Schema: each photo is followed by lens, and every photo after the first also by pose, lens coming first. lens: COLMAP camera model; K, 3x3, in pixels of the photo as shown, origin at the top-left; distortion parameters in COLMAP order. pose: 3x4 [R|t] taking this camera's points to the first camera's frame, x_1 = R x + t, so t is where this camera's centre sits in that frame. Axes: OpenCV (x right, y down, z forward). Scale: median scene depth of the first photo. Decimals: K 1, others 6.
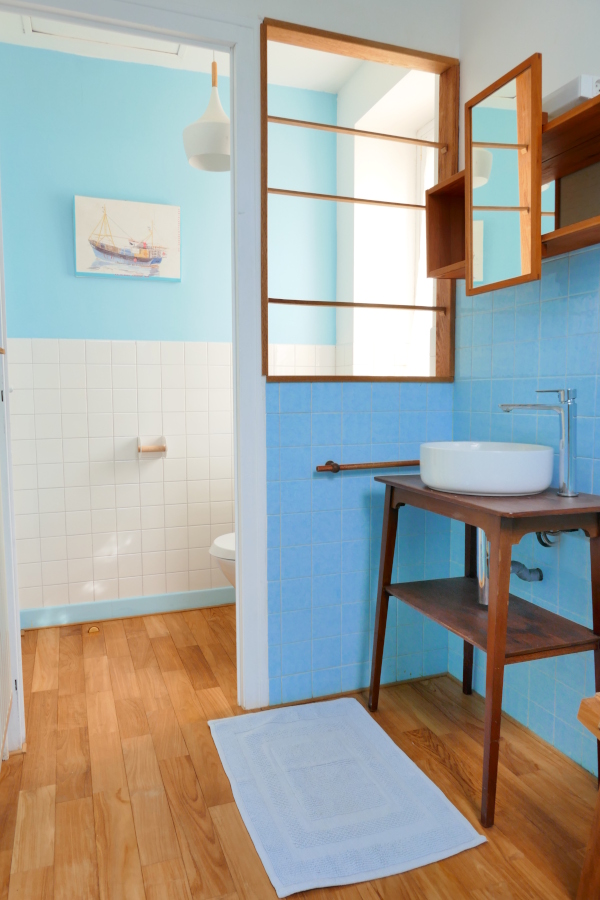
lens RADIAL K [[660.3, 0, 299.3], [0, 660.3, 448.7], [0, 0, 1]] dist [-0.002038, -0.001788]
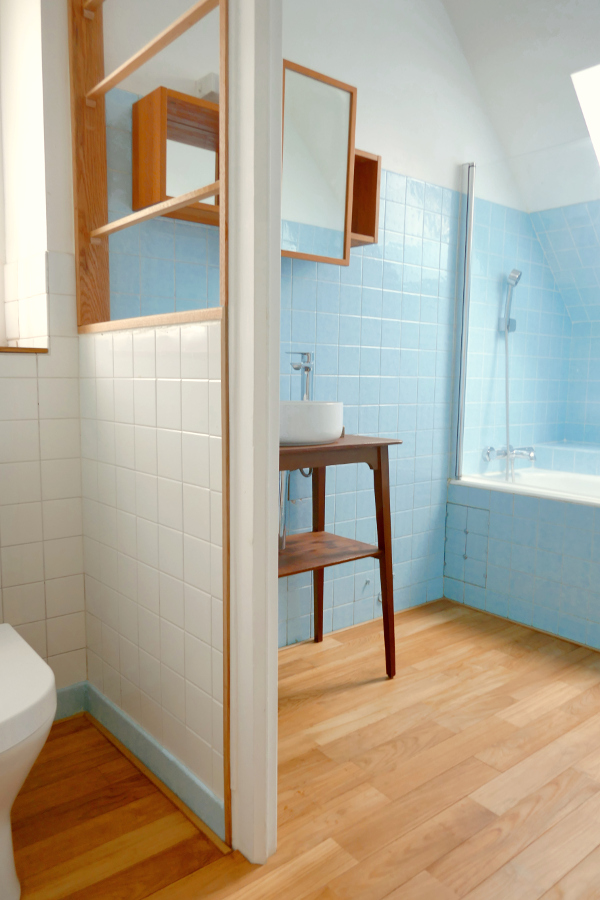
lens RADIAL K [[660.3, 0, 297.5], [0, 660.3, 449.8], [0, 0, 1]] dist [-0.002038, -0.001788]
pose [[-0.332523, -0.103840, 0.937361, -0.888482], [0.077735, 0.987520, 0.136973, -0.083484], [-0.939886, 0.118413, -0.320301, 1.600704]]
